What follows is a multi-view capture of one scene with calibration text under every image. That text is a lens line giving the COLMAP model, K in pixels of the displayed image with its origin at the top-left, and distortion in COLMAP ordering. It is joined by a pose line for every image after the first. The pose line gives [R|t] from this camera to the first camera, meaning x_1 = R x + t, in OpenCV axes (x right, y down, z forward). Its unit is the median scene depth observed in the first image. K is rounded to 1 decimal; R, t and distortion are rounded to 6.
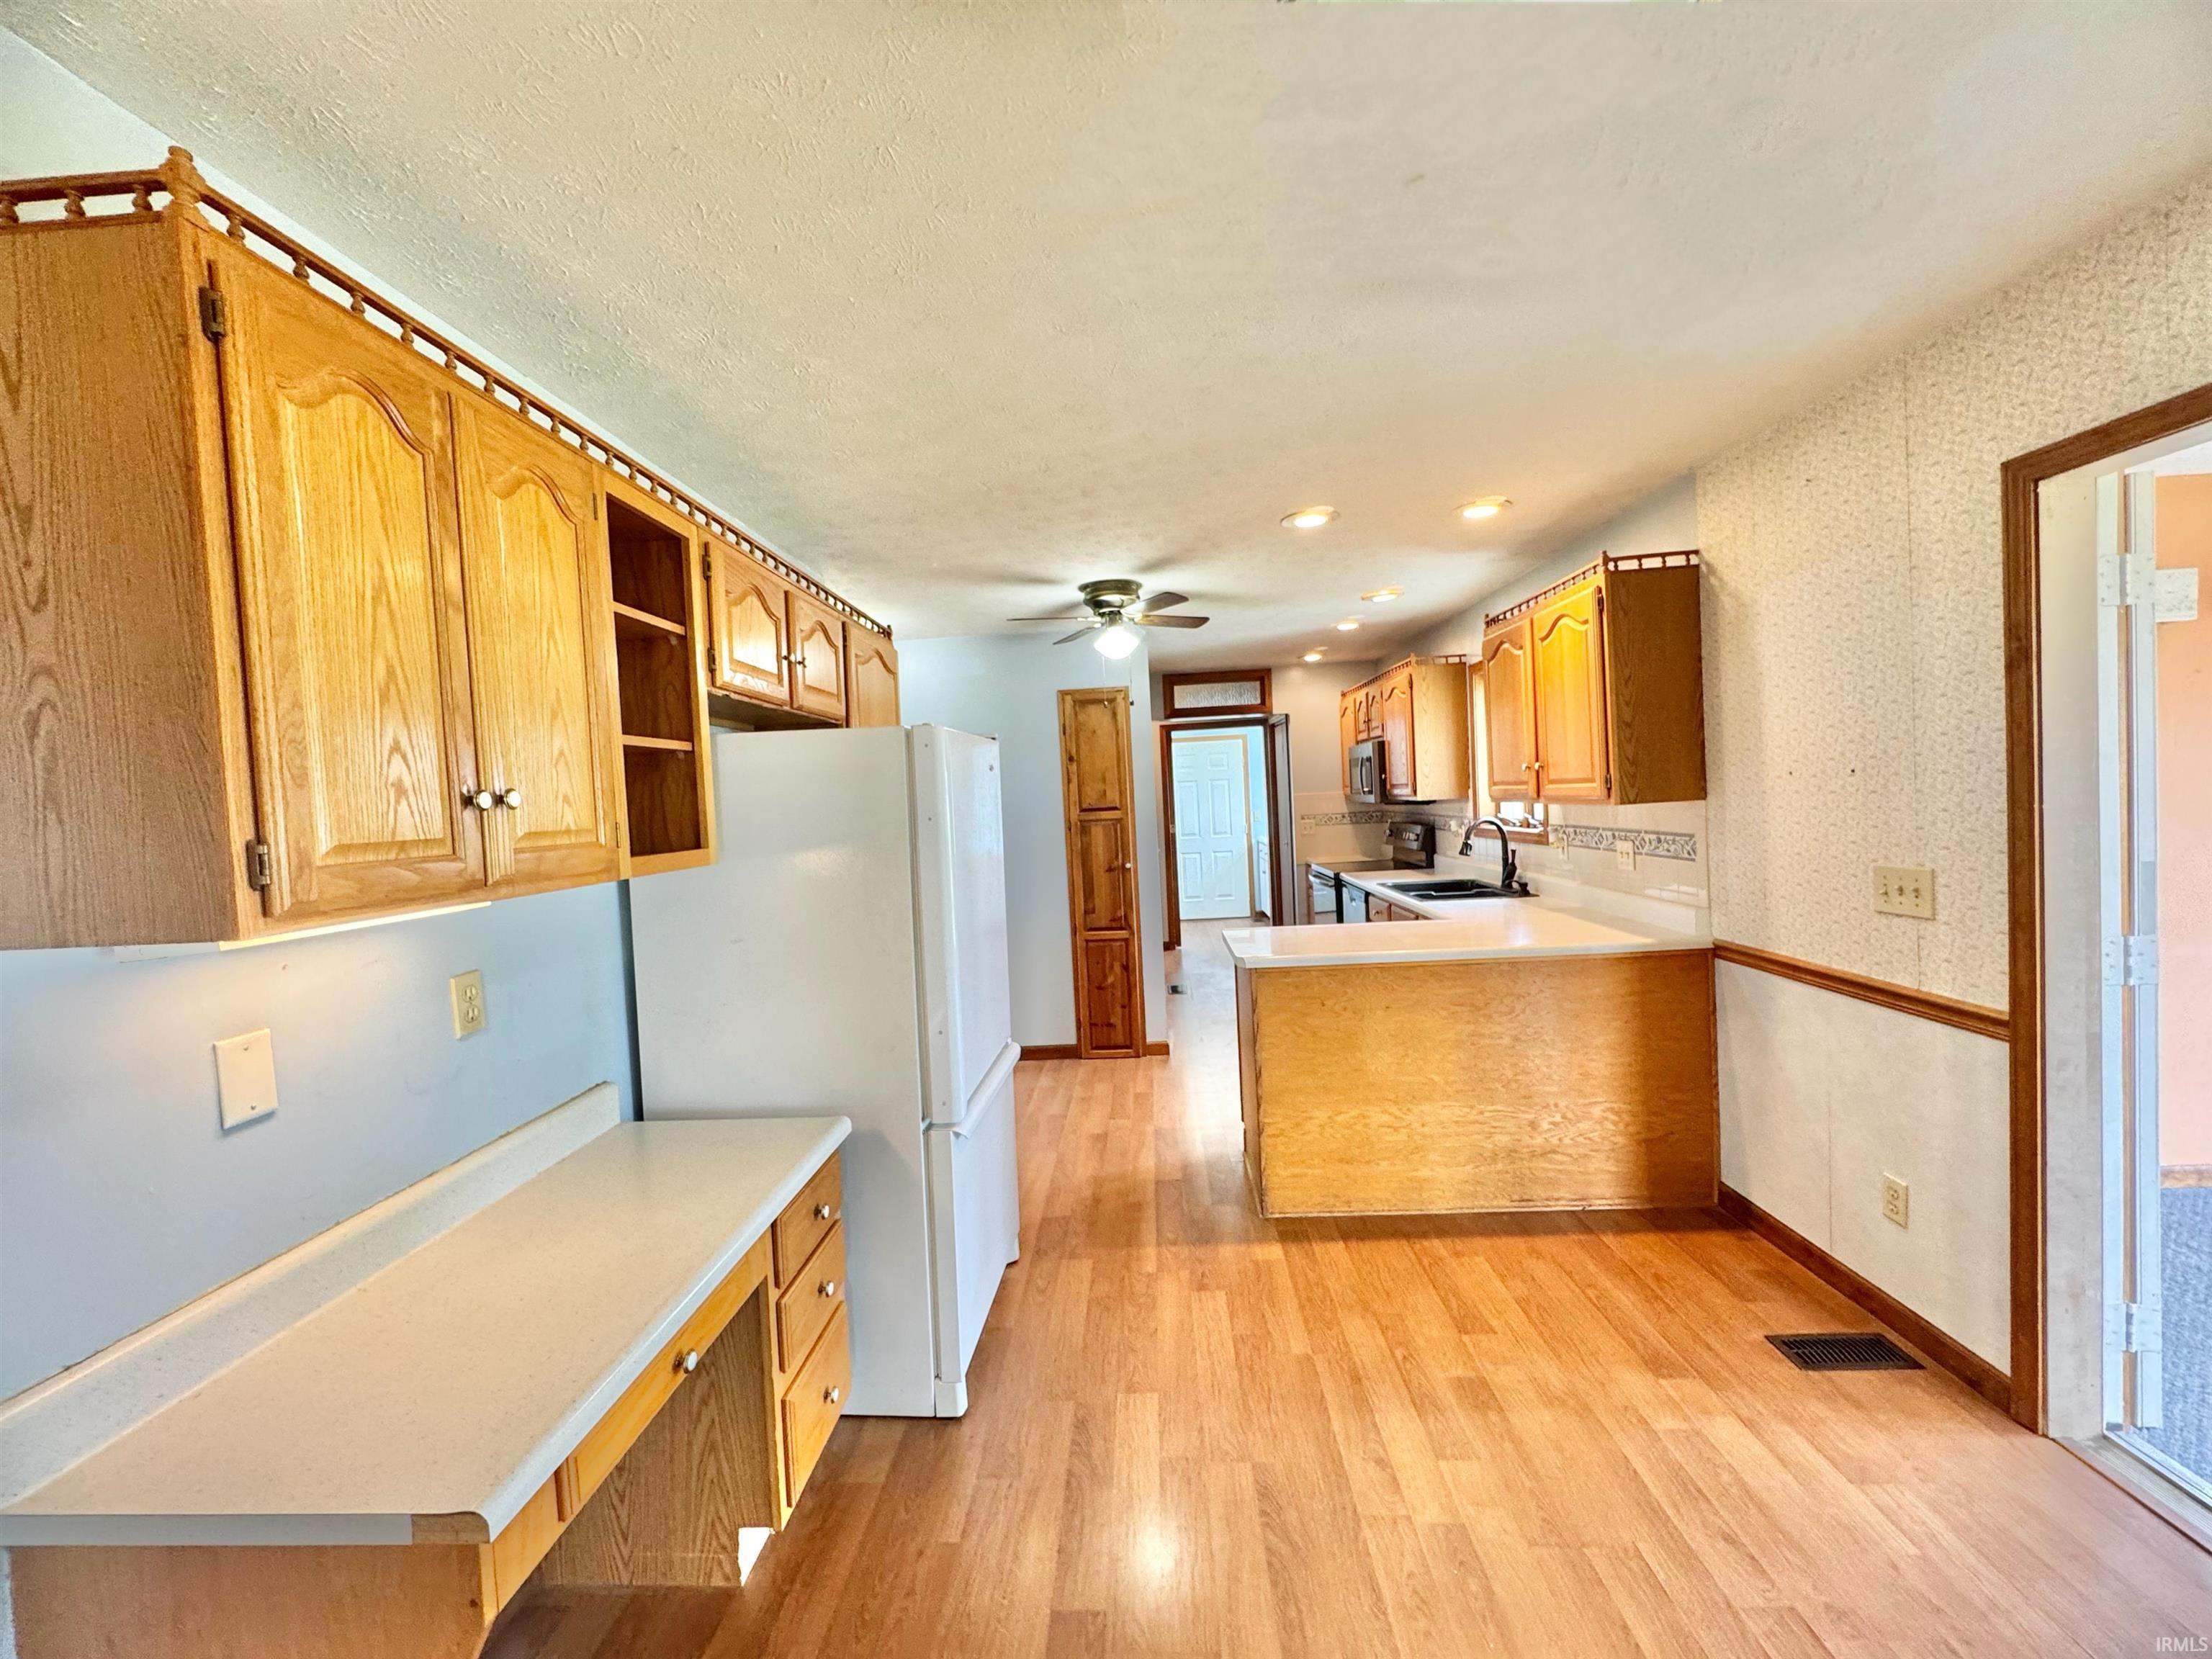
lens RADIAL K [[883.2, 0, 1102.9], [0, 883.2, 836.0], [0, 0, 1]] dist [-0.007480, 0.000904]
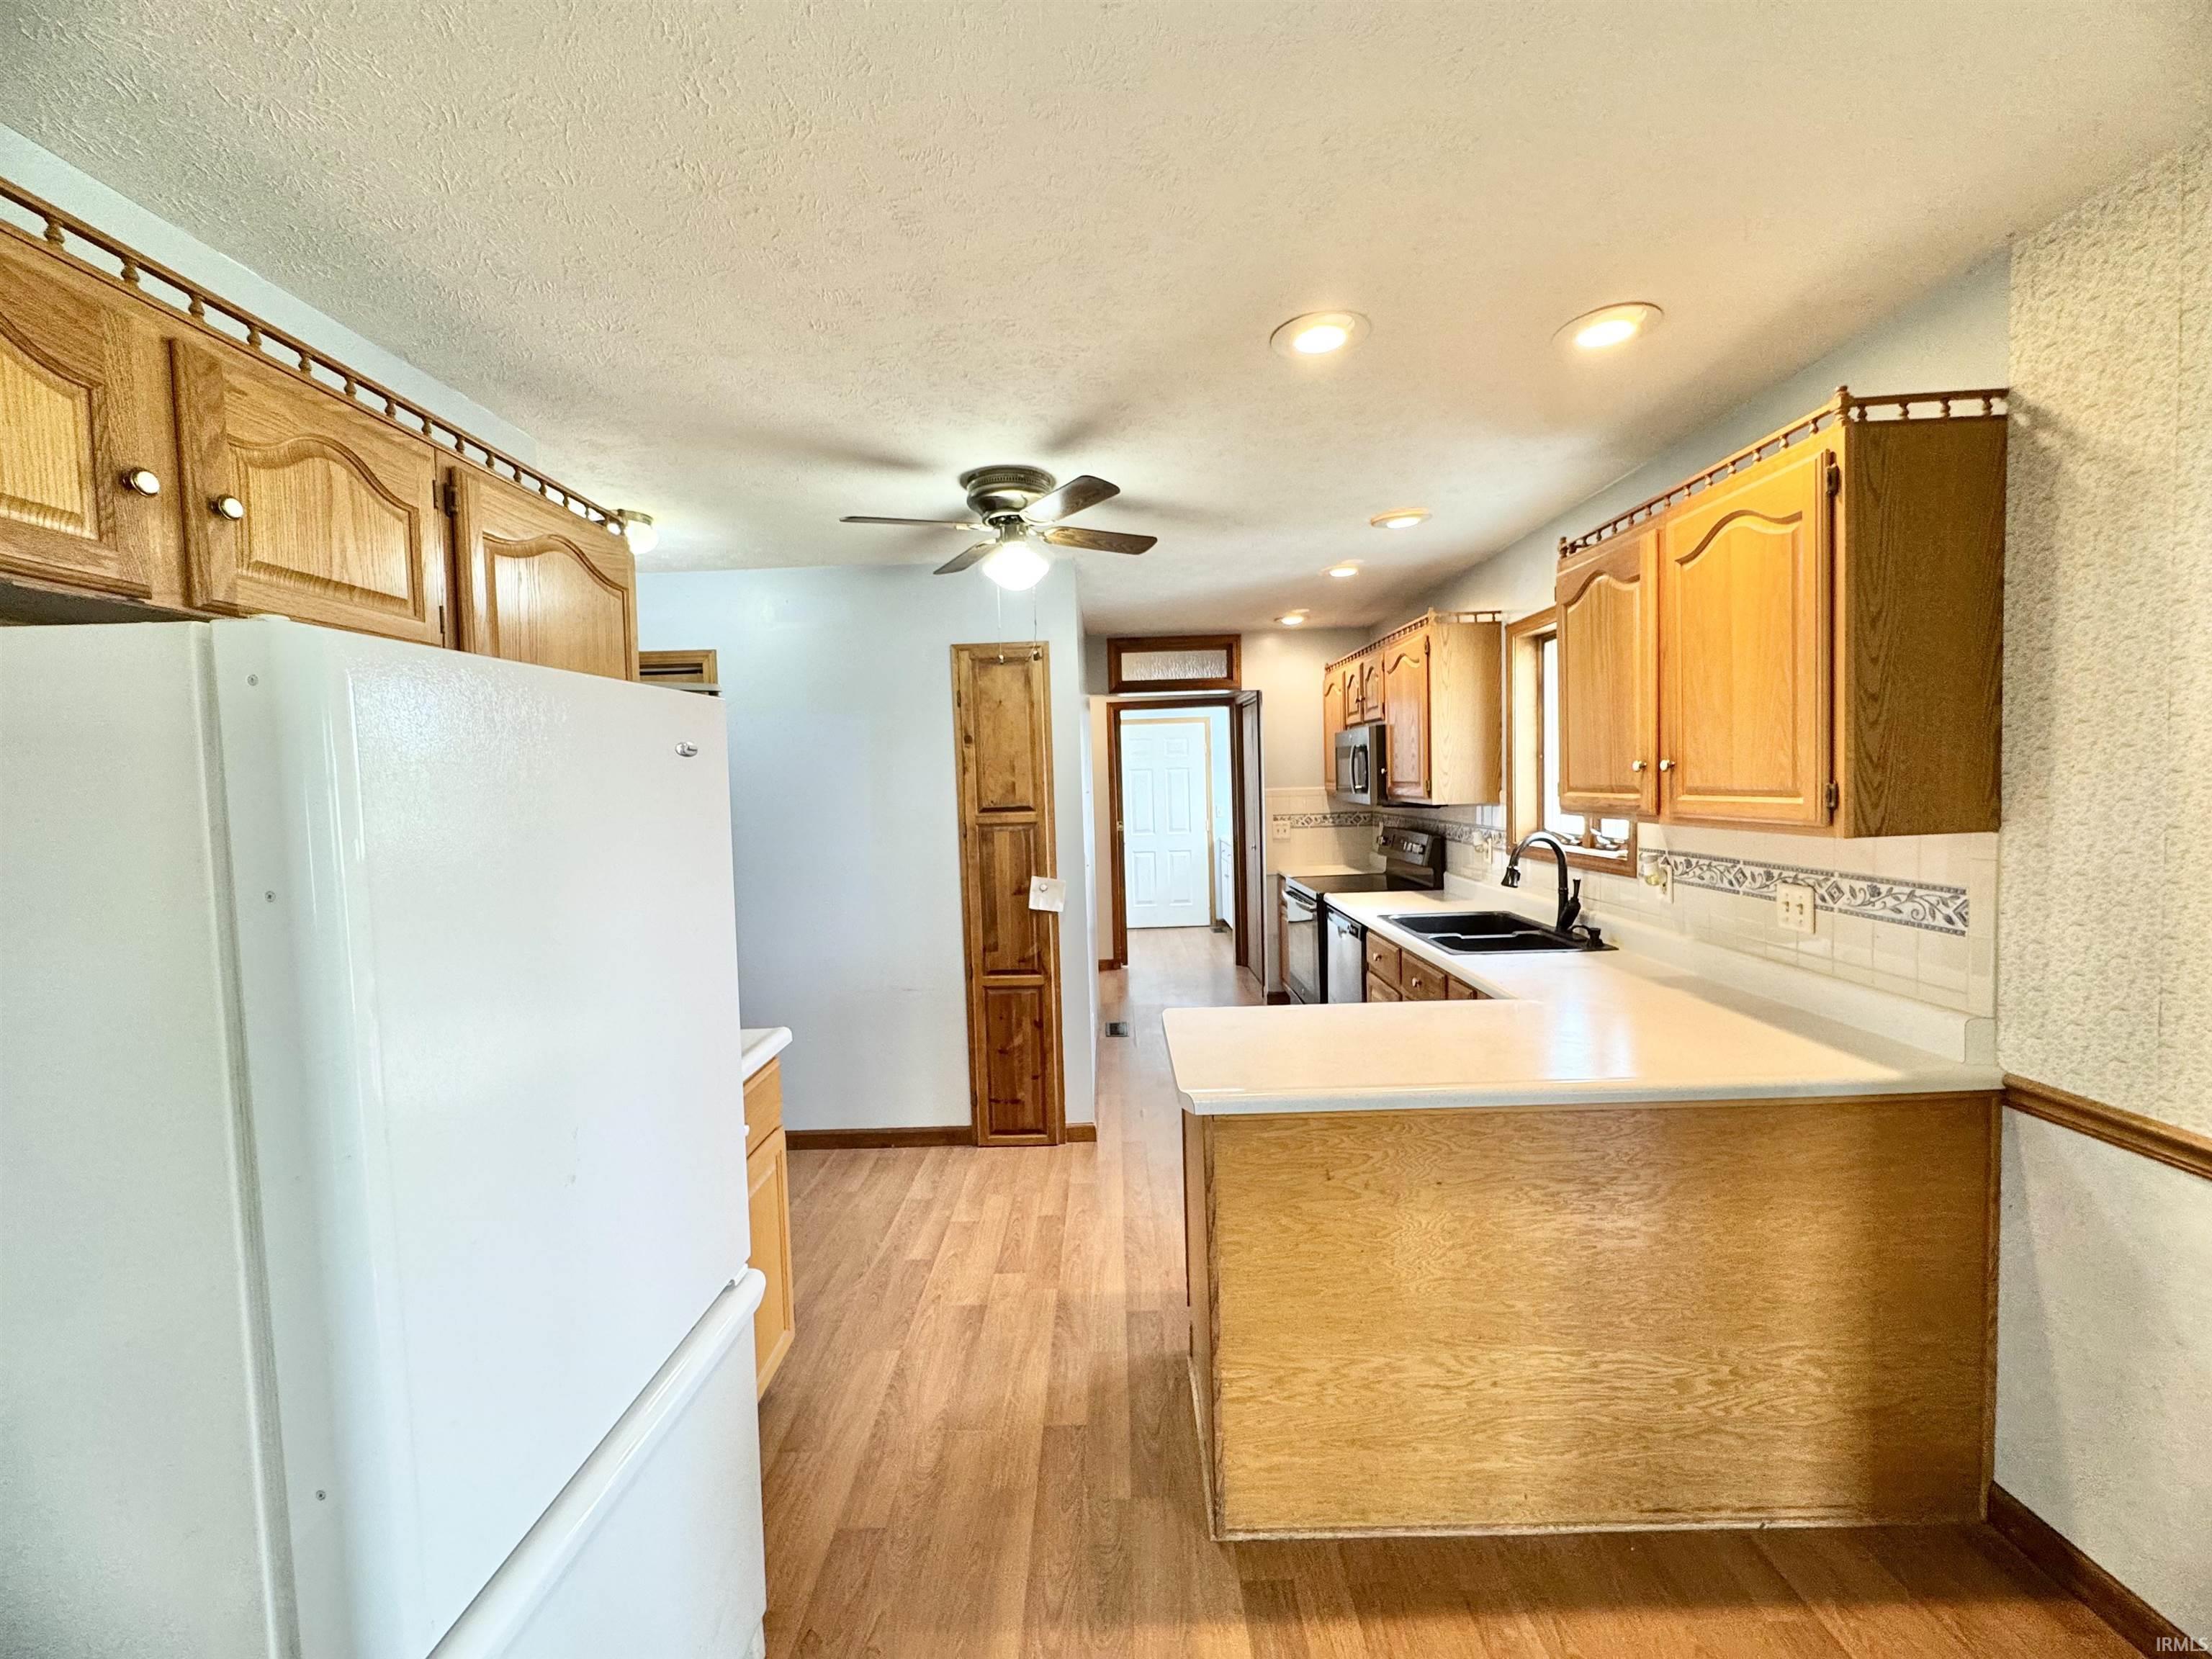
lens RADIAL K [[883.2, 0, 1103.6], [0, 883.2, 836.6], [0, 0, 1]] dist [-0.007480, 0.000904]
pose [[0.998937, 0.016725, 0.042966, 0.068044], [-0.017533, 0.999676, 0.018479, -0.033329], [-0.042643, -0.019212, 0.998906, 0.395152]]
